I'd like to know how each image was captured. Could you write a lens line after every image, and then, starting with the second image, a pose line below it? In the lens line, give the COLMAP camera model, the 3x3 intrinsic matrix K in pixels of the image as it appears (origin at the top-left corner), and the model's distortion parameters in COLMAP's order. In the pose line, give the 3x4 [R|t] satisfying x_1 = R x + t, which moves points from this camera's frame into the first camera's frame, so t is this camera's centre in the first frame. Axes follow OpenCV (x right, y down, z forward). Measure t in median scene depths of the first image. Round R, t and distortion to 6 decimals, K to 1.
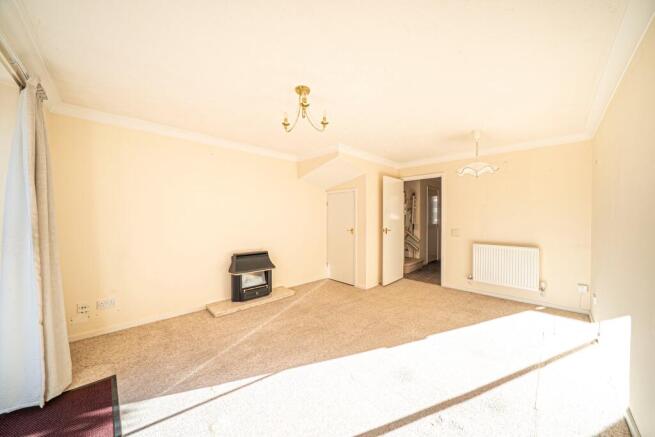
lens RADIAL K [[226.1, 0, 327.5], [0, 226.1, 218.5], [0, 0, 1]] dist [-0.037293, 0.005352]
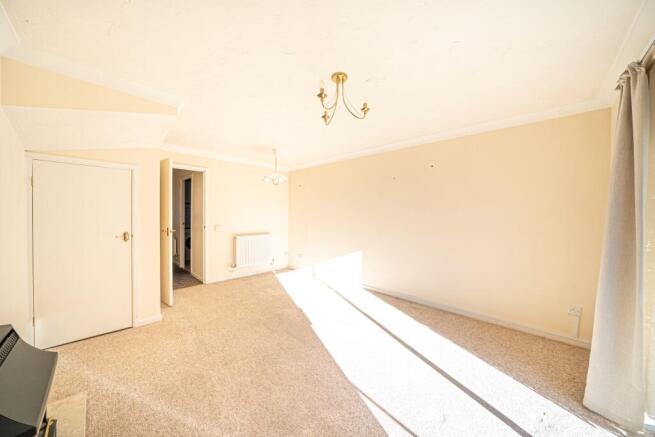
lens RADIAL K [[226.1, 0, 327.5], [0, 226.1, 218.5], [0, 0, 1]] dist [-0.037293, 0.005352]
pose [[-0.036805, -0.018035, 0.999160, -0.571995], [-0.002871, 0.999835, 0.017942, -0.003547], [-0.999318, -0.002209, -0.036851, 0.592479]]
